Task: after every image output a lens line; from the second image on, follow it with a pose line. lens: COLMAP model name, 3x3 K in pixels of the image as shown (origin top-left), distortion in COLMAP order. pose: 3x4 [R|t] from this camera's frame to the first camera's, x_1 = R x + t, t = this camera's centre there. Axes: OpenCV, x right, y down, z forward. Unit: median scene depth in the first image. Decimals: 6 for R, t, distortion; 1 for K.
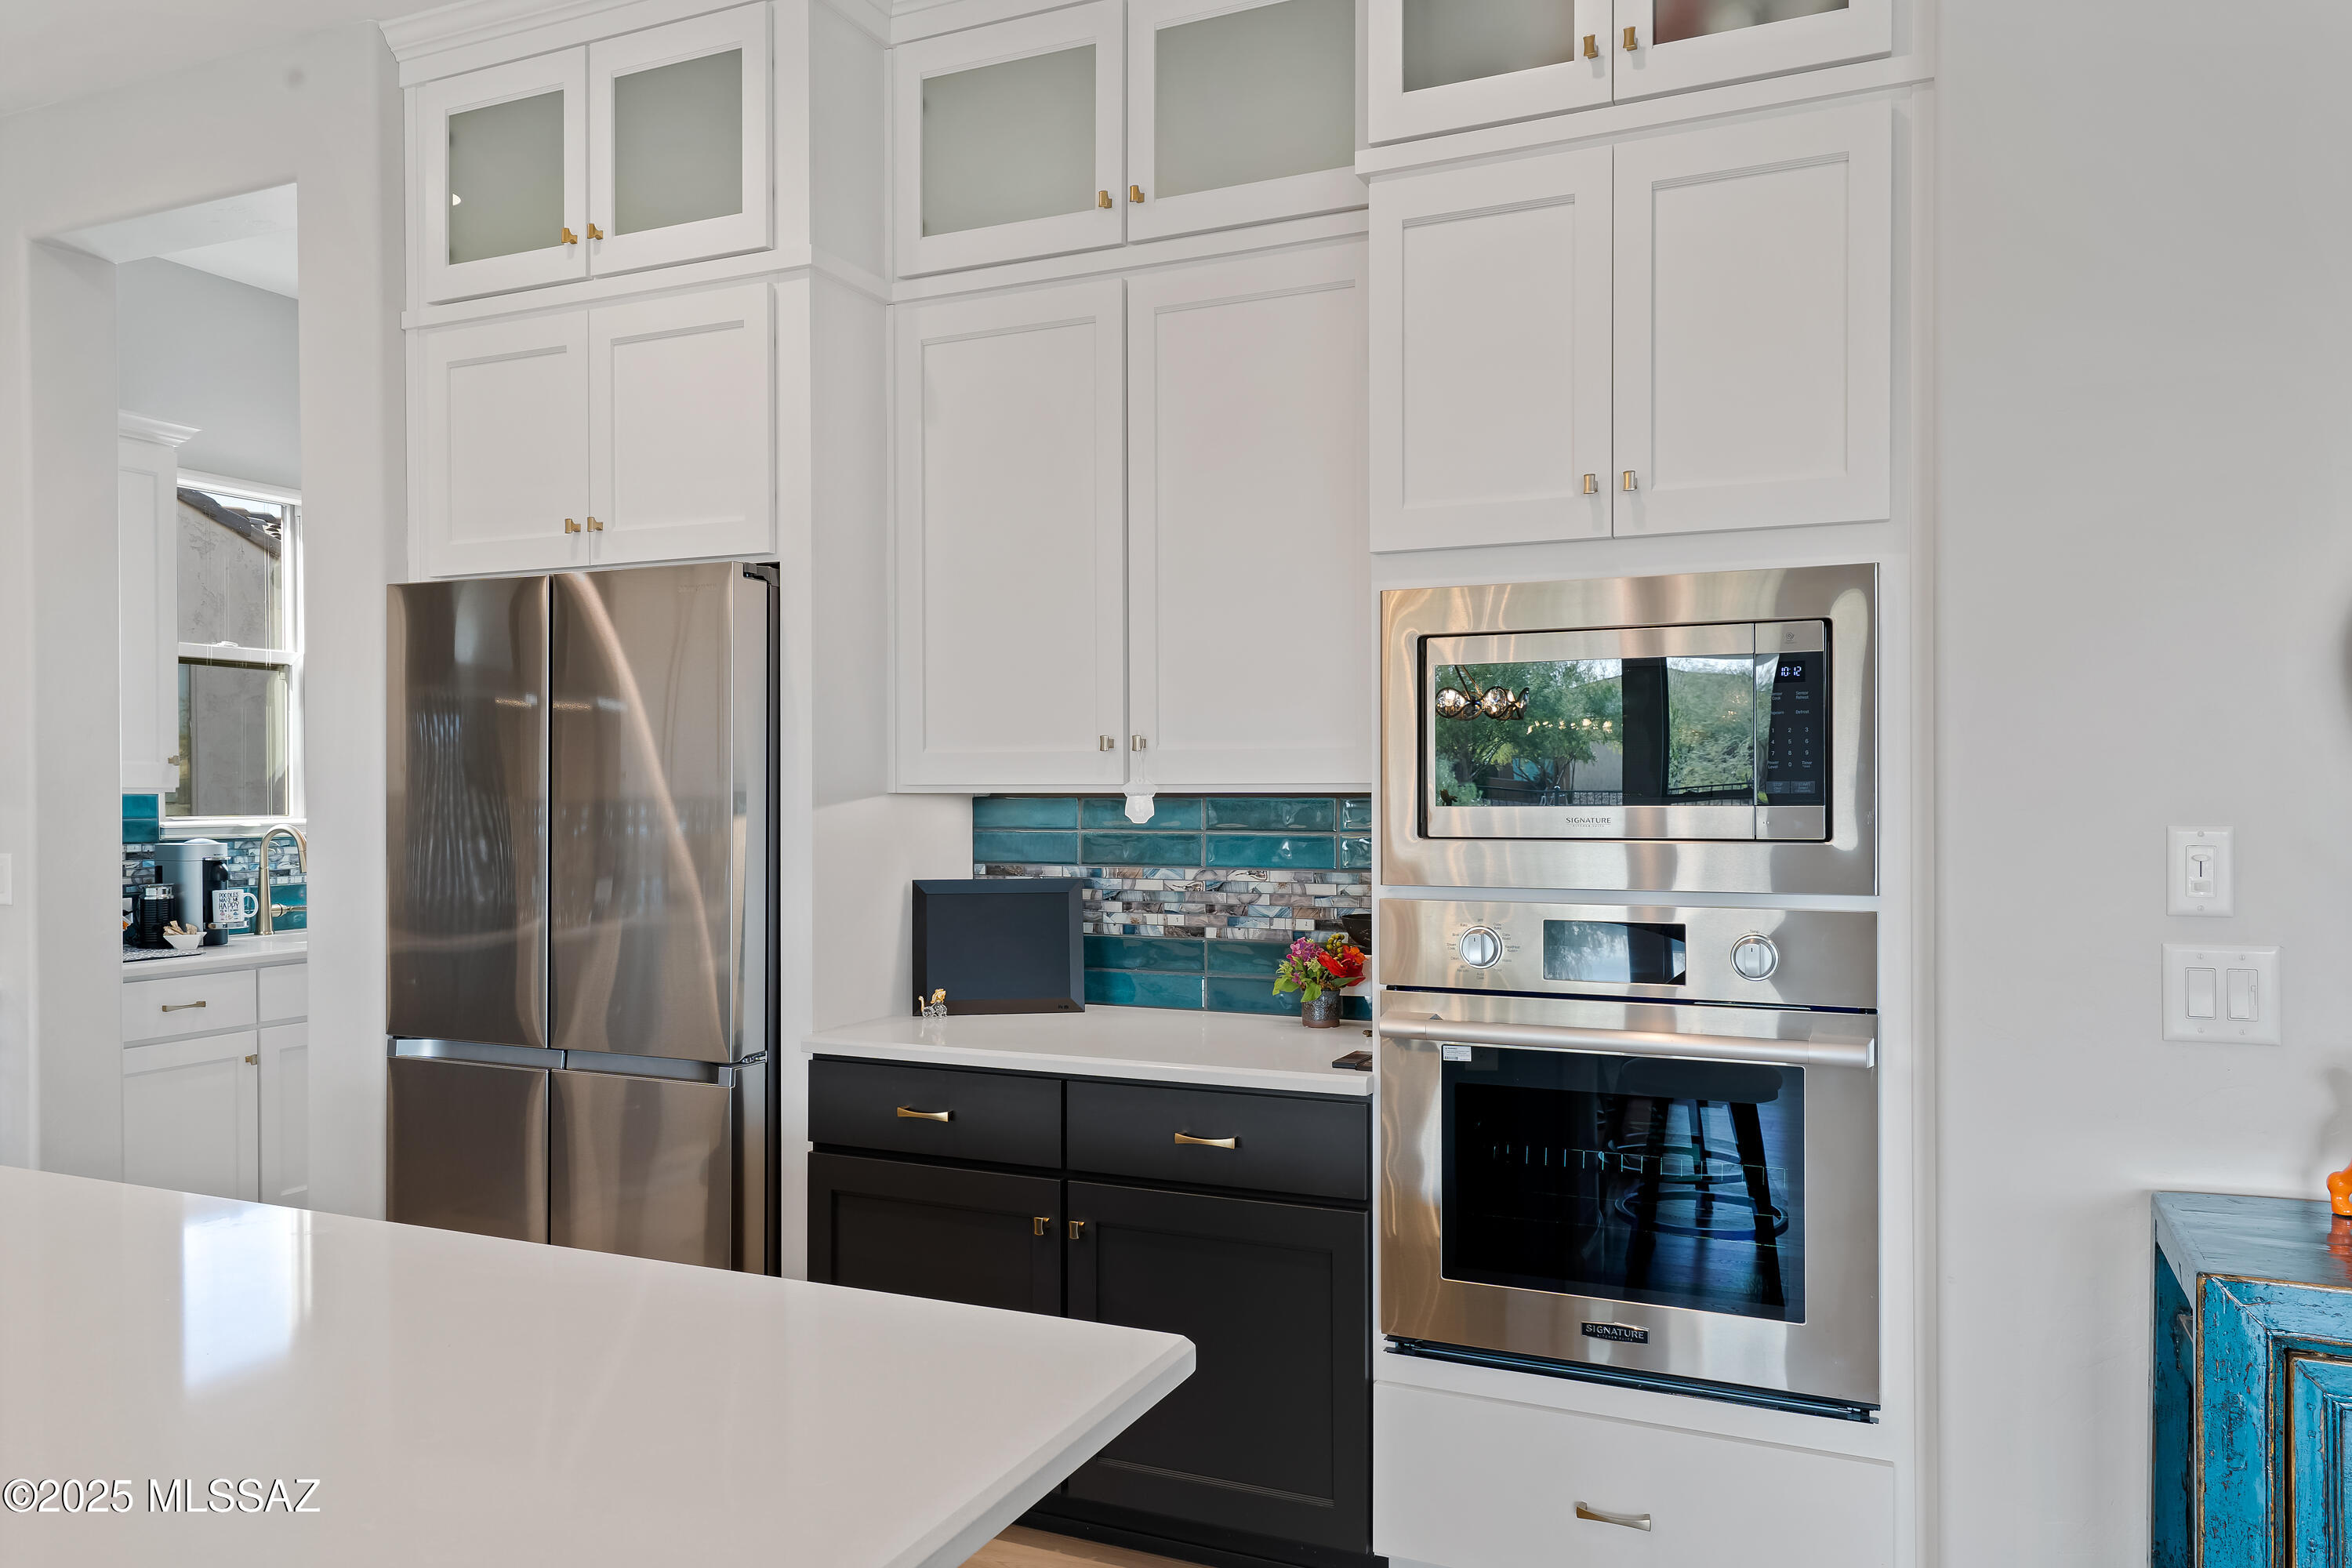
lens RADIAL K [[1605.4, 0, 1179.6], [0, 1605.4, 791.6], [0, 0, 1]] dist [0.005550, 0.000787]
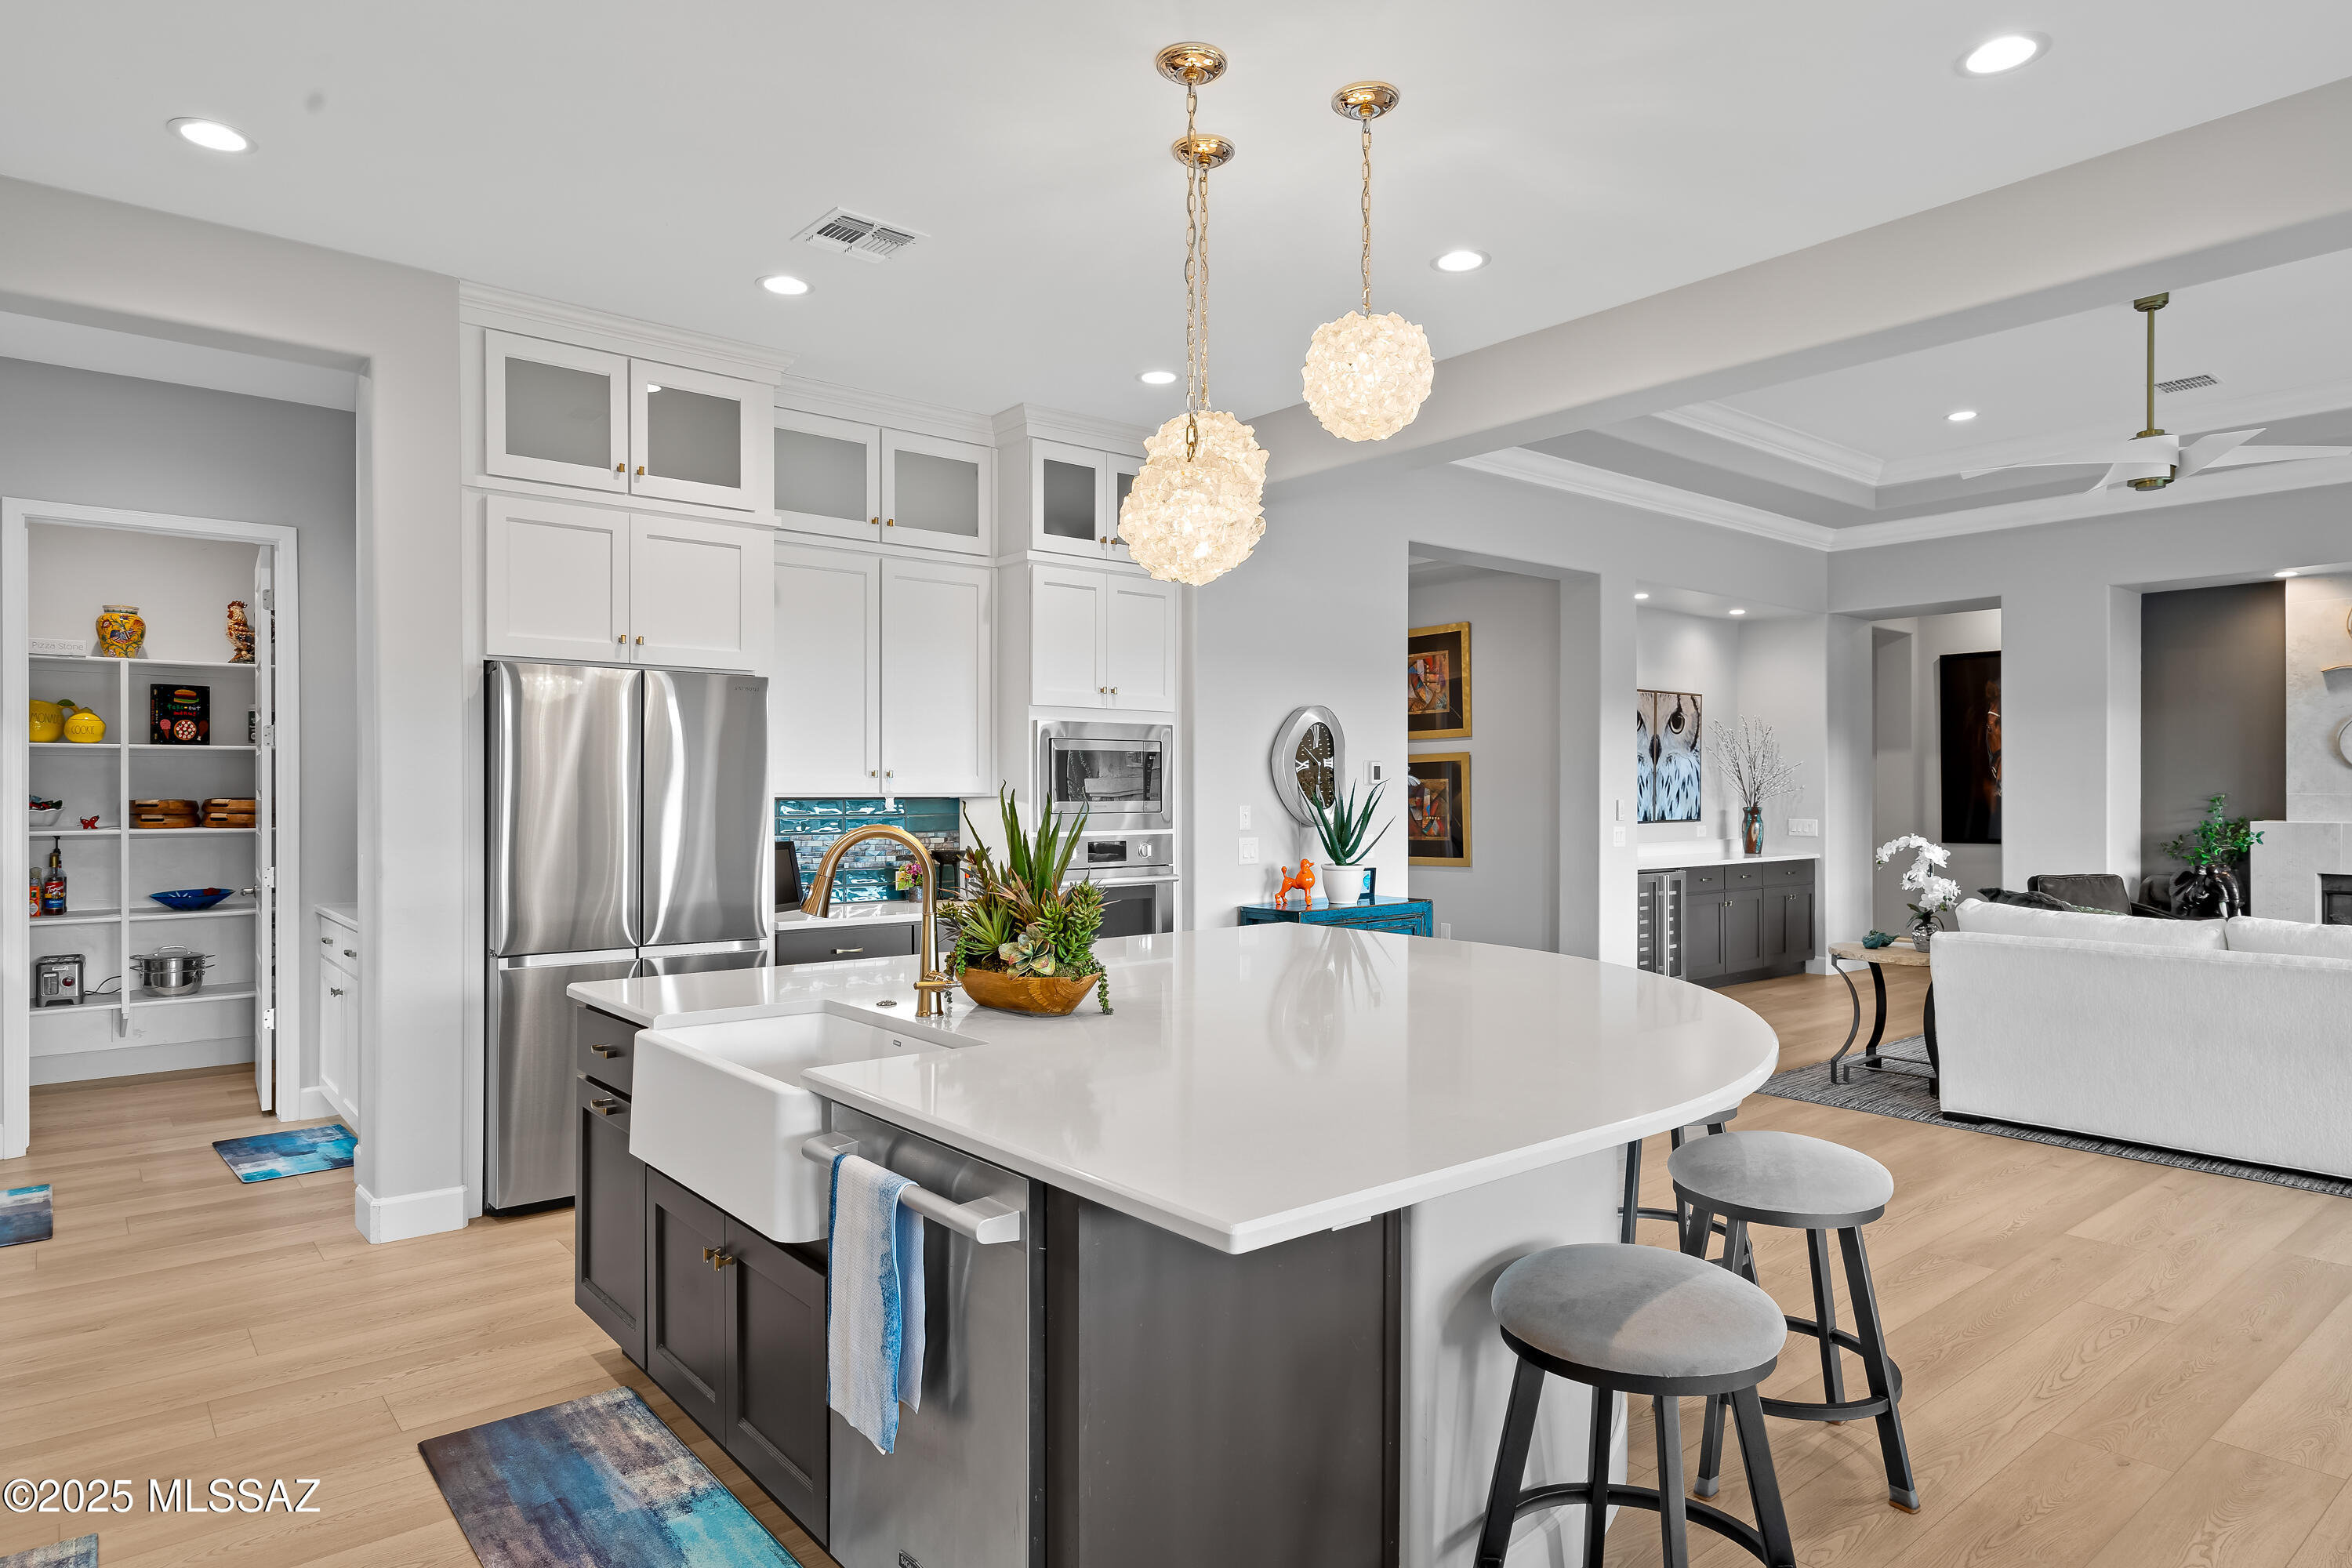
lens RADIAL K [[1348.1, 0, 1173.9], [0, 1348.1, 785.0], [0, 0, 1]] dist [0.003007, 0.001080]
pose [[0.449294, 0.006996, 0.893356, -1.481225], [0.001835, 0.999960, -0.008753, 0.000922], [-0.893382, 0.005572, 0.449264, -0.163261]]
